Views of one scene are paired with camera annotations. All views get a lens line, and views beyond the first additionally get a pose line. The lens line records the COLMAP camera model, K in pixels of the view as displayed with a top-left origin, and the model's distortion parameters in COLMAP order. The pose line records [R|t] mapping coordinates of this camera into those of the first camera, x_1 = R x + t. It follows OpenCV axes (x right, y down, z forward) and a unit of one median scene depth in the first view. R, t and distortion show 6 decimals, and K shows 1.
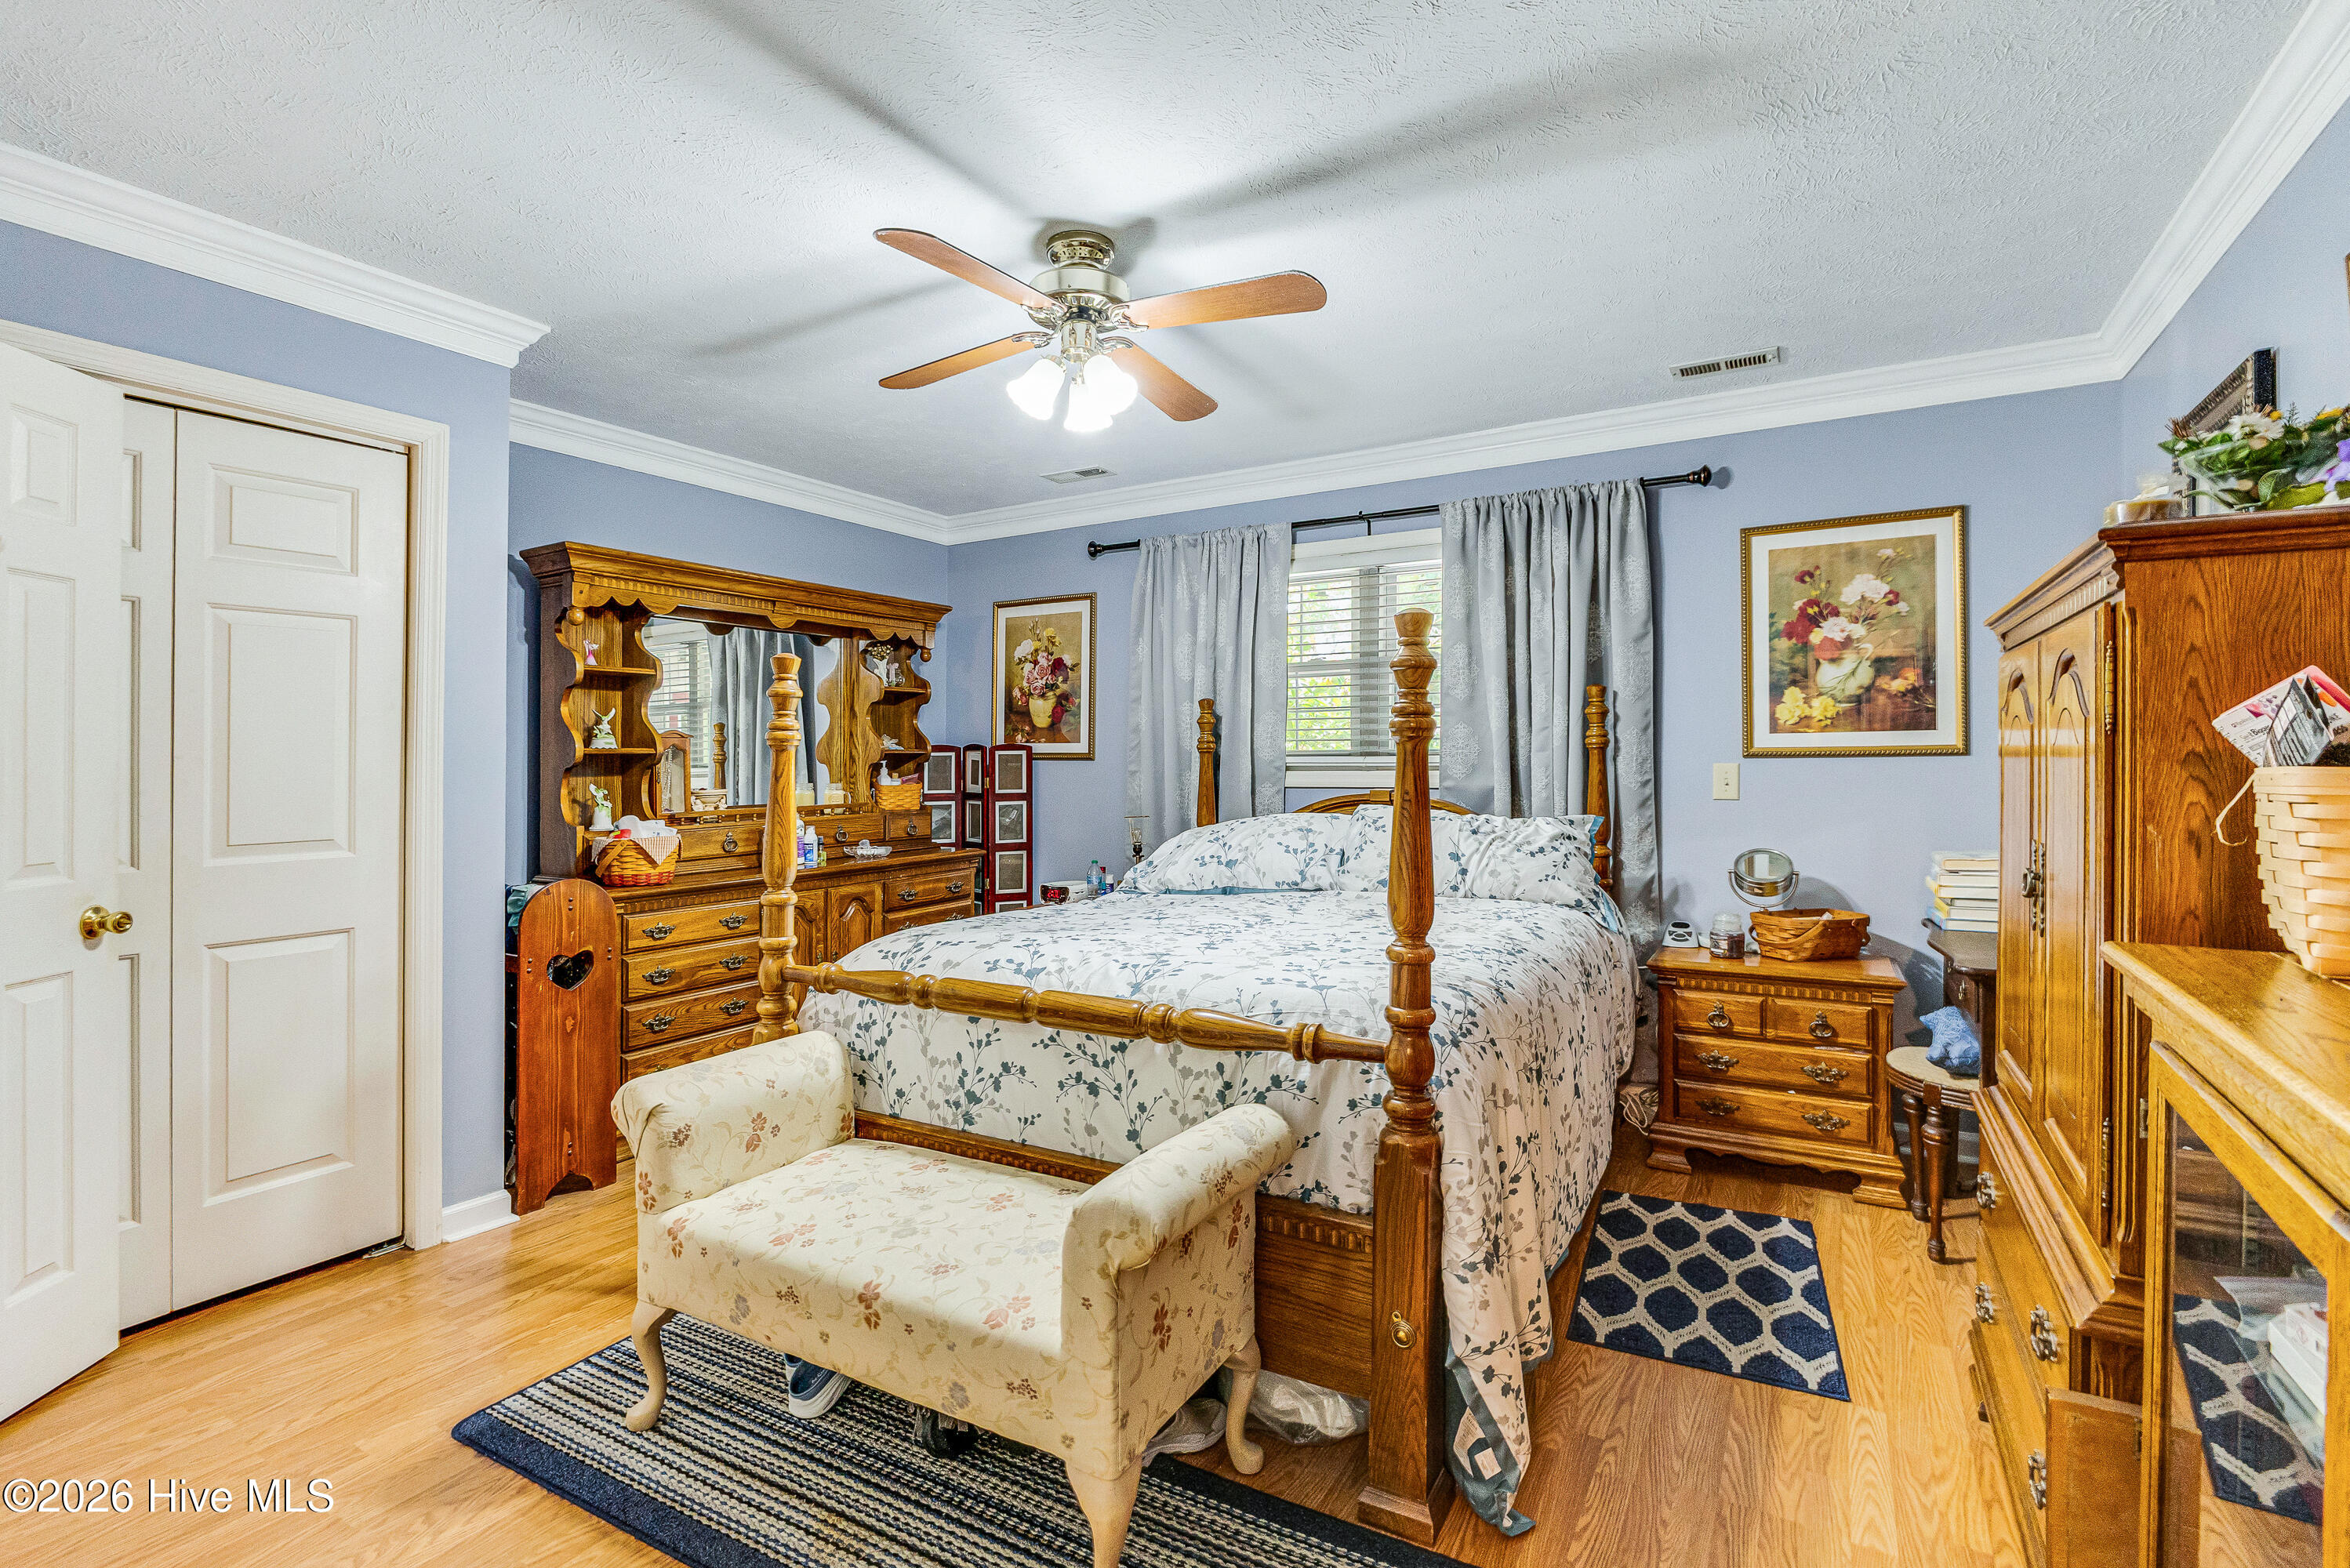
lens RADIAL K [[1100.1, 0, 1183.4], [0, 1100.1, 617.6], [0, 0, 1]] dist [-0.017966, -0.000002]
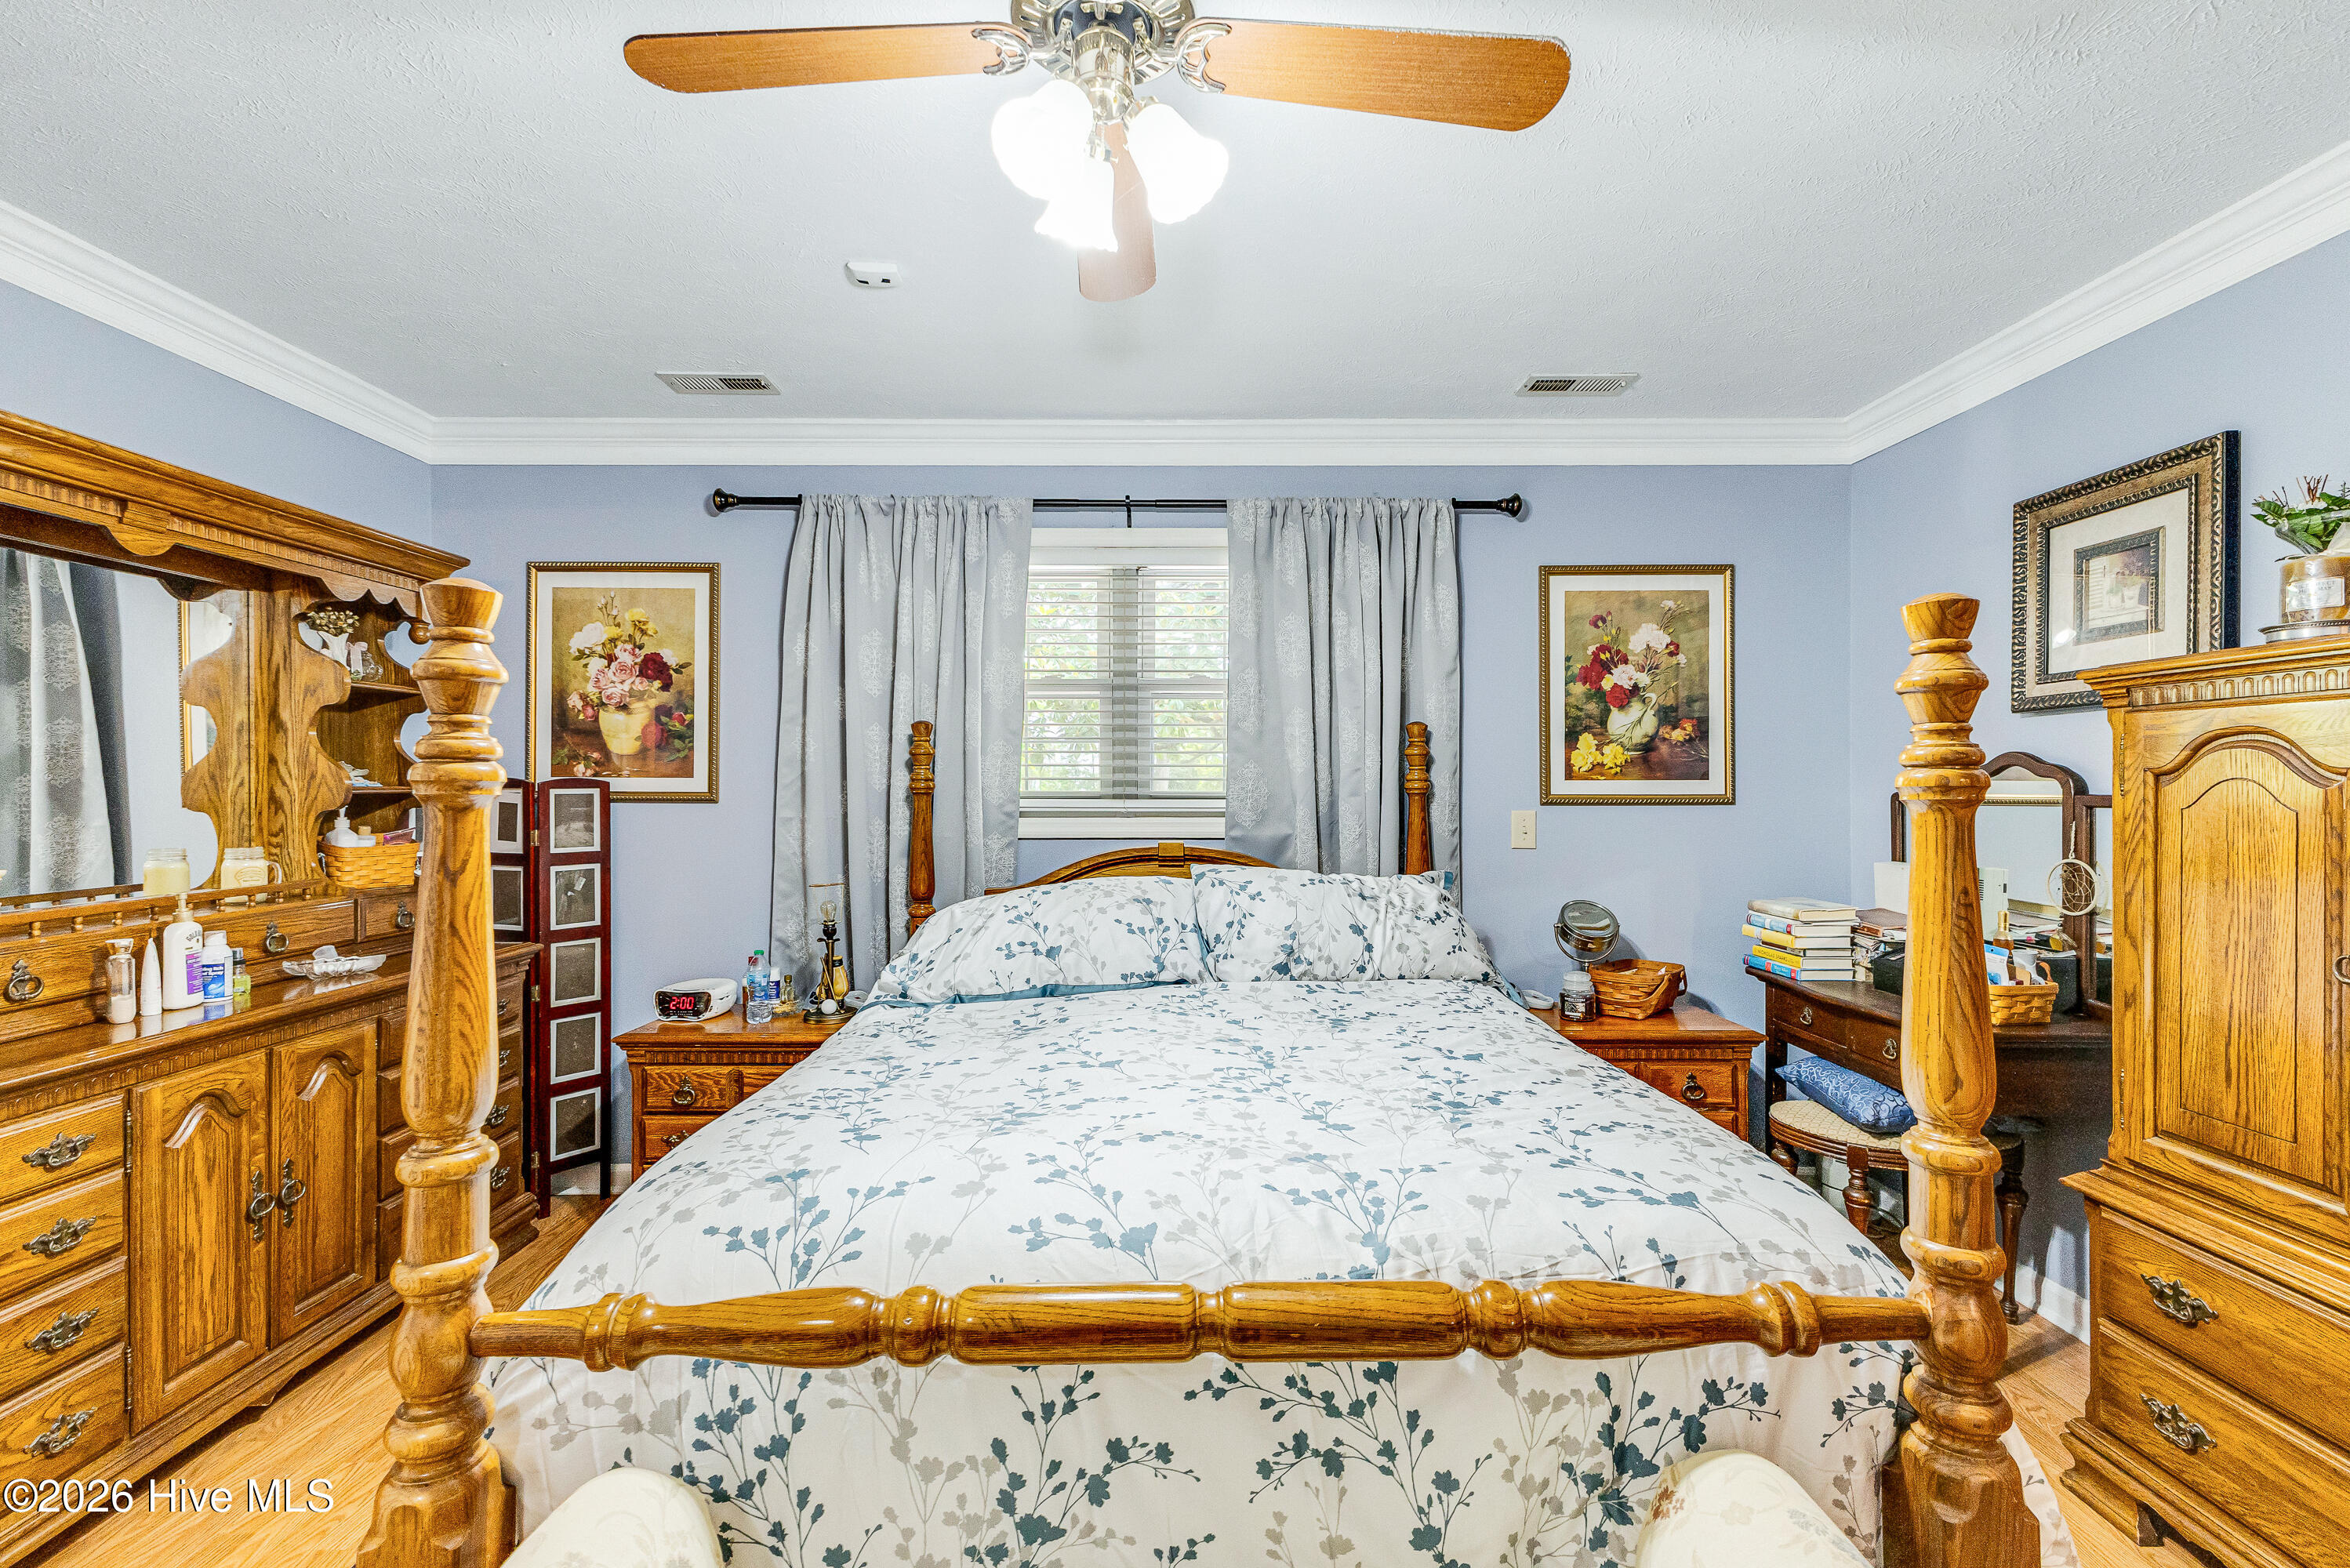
lens RADIAL K [[1070.9, 0, 1178.1], [0, 1070.9, 720.4], [0, 0, 1]] dist [0.017213, -0.000116]
pose [[0.857376, 0.038512, 0.513248, -0.240475], [-0.071563, 0.996430, 0.044778, 0.034233], [-0.509692, -0.075121, 0.857071, 0.354435]]
